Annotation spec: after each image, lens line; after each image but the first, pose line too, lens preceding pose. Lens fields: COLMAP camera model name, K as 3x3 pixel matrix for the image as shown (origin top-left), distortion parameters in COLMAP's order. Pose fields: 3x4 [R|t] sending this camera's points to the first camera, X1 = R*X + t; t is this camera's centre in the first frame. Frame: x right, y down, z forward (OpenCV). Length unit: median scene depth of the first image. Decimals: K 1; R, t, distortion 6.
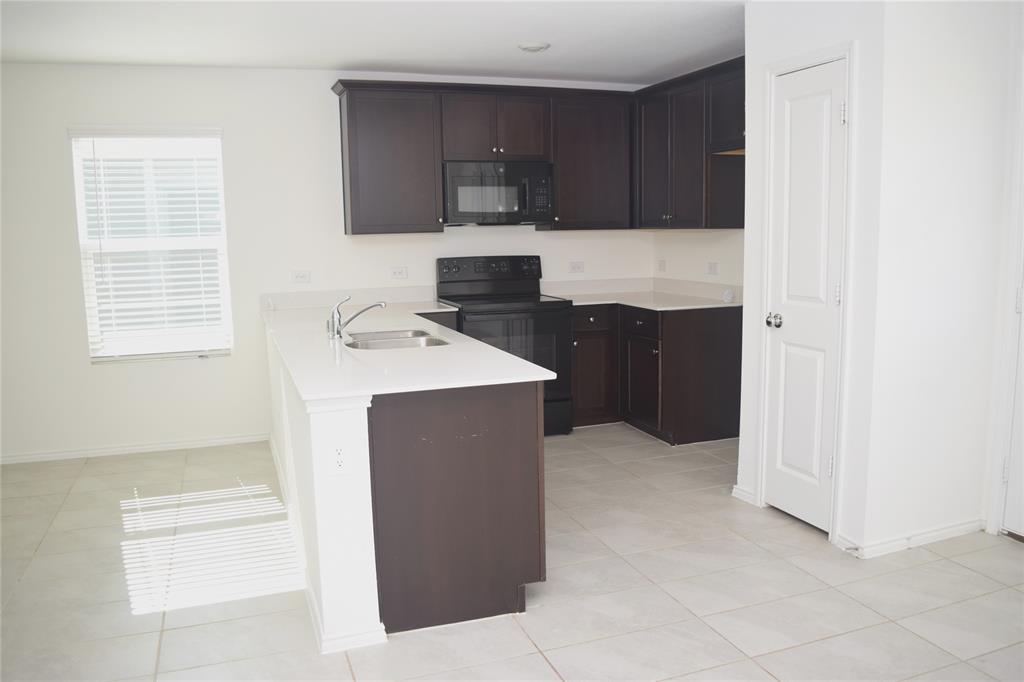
lens RADIAL K [[804.9, 0, 512.0], [0, 804.9, 341.0], [0, 0, 1]] dist [-0.096257, 0.019637]
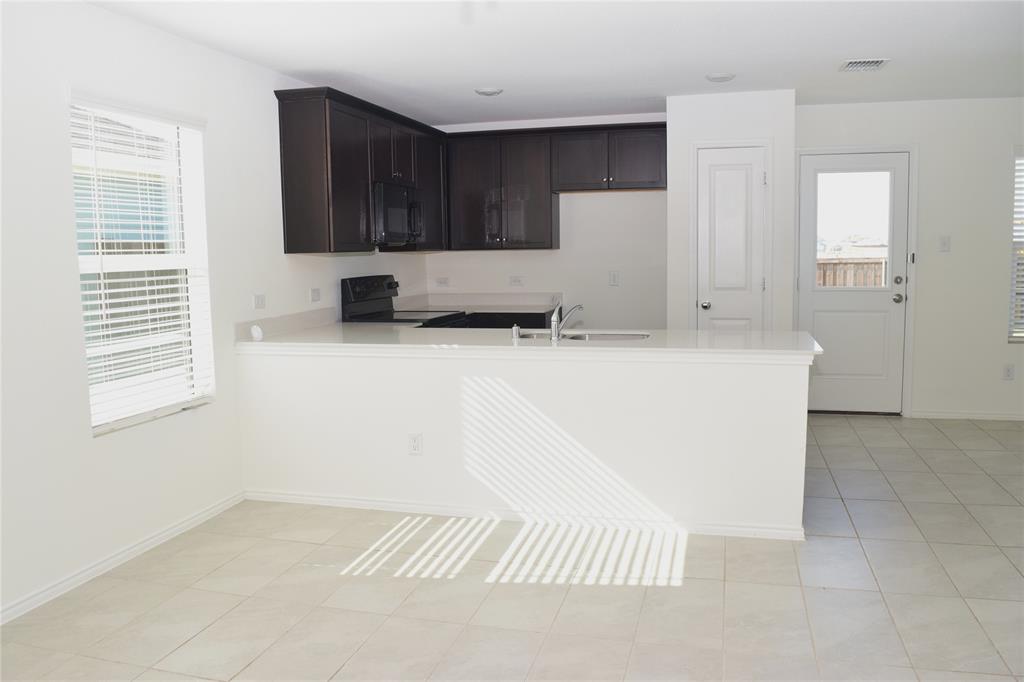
lens RADIAL K [[804.9, 0, 512.0], [0, 804.9, 341.0], [0, 0, 1]] dist [-0.096257, 0.019637]
pose [[0.570829, -0.084553, 0.816704, -0.875631], [0.120797, 0.992508, 0.018323, -0.022364], [-0.812135, 0.088196, 0.576766, 0.305129]]
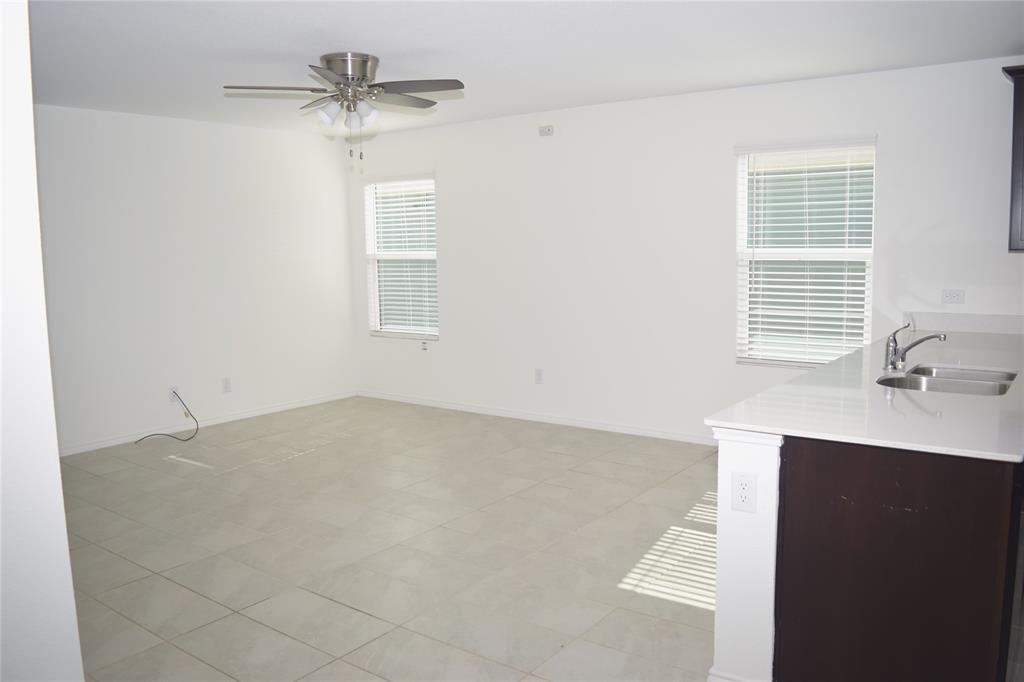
lens RADIAL K [[804.9, 0, 512.0], [0, 804.9, 341.0], [0, 0, 1]] dist [-0.096257, 0.019637]
pose [[0.551213, 0.106460, -0.827545, 0.200651], [-0.110291, 0.992420, 0.054208, -0.026598], [0.827043, 0.061390, 0.558777, 0.125433]]
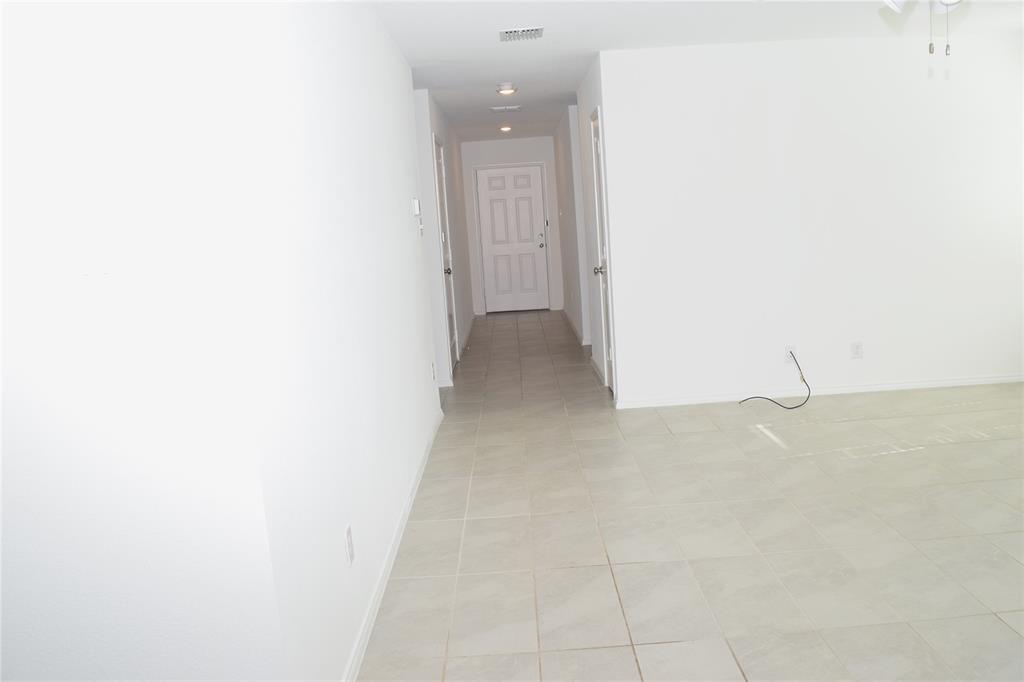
lens RADIAL K [[804.9, 0, 512.0], [0, 804.9, 341.0], [0, 0, 1]] dist [-0.096257, 0.019637]
pose [[-0.341984, 0.183615, -0.921592, 0.050192], [-0.058371, 0.974680, 0.215853, -0.055720], [0.937891, 0.127612, -0.322607, 0.378201]]
